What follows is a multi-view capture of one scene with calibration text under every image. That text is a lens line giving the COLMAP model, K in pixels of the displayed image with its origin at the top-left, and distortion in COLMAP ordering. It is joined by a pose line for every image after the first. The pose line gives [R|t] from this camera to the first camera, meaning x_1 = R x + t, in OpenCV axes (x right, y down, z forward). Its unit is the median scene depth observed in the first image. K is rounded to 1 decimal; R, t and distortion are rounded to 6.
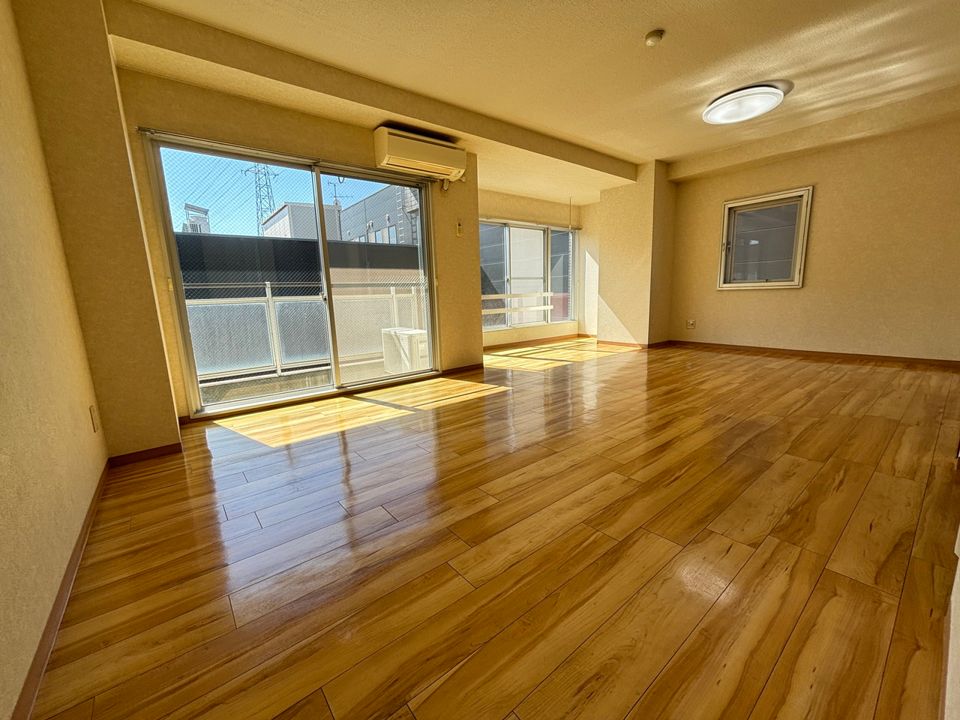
lens RADIAL K [[389.5, 0, 480.0], [0, 389.5, 360.0], [0, 0, 1]] dist [-0.001058, 0.000178]
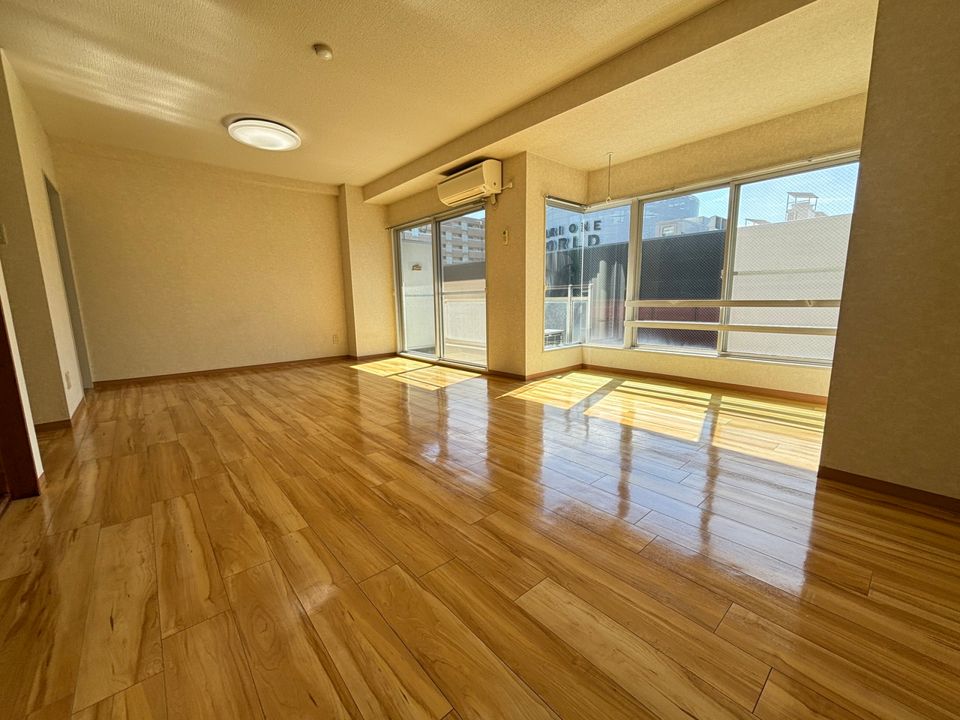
lens RADIAL K [[389.5, 0, 480.0], [0, 389.5, 360.0], [0, 0, 1]] dist [-0.001058, 0.000178]
pose [[0.043625, 0.189329, -0.980944, 1.133694], [-0.154441, 0.971354, 0.180609, -0.224906], [0.987038, 0.143619, 0.071616, 1.031066]]
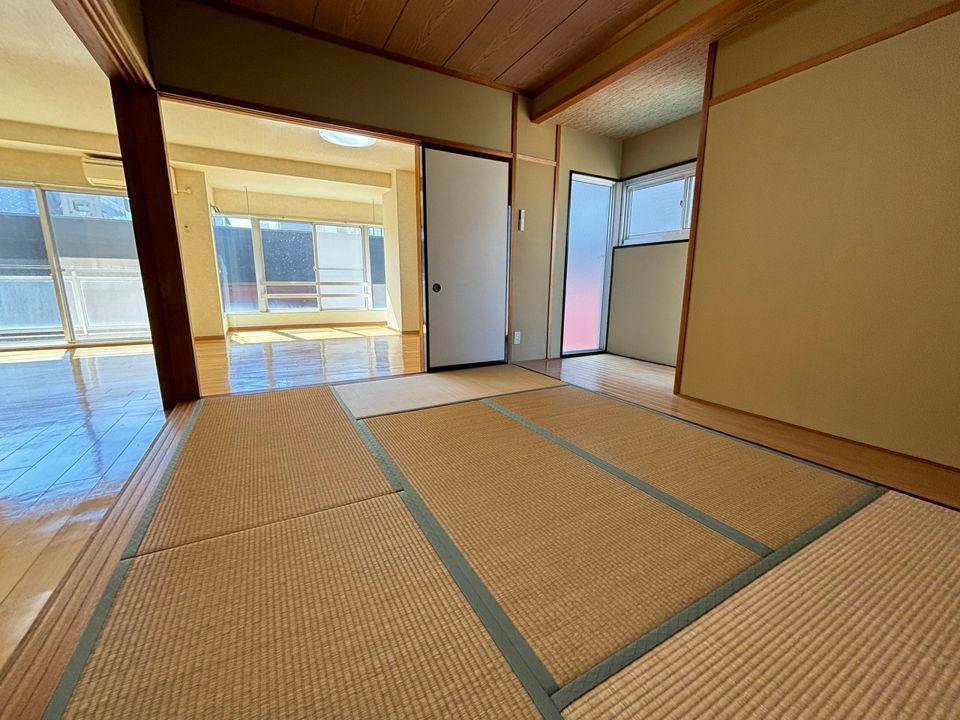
lens RADIAL K [[389.5, 0, 480.0], [0, 389.5, 360.0], [0, 0, 1]] dist [-0.001058, 0.000178]
pose [[0.986147, 0.068775, -0.150942, 1.298635], [-0.064584, 0.997383, 0.032500, -0.006797], [0.152782, -0.022301, 0.988008, -0.169990]]
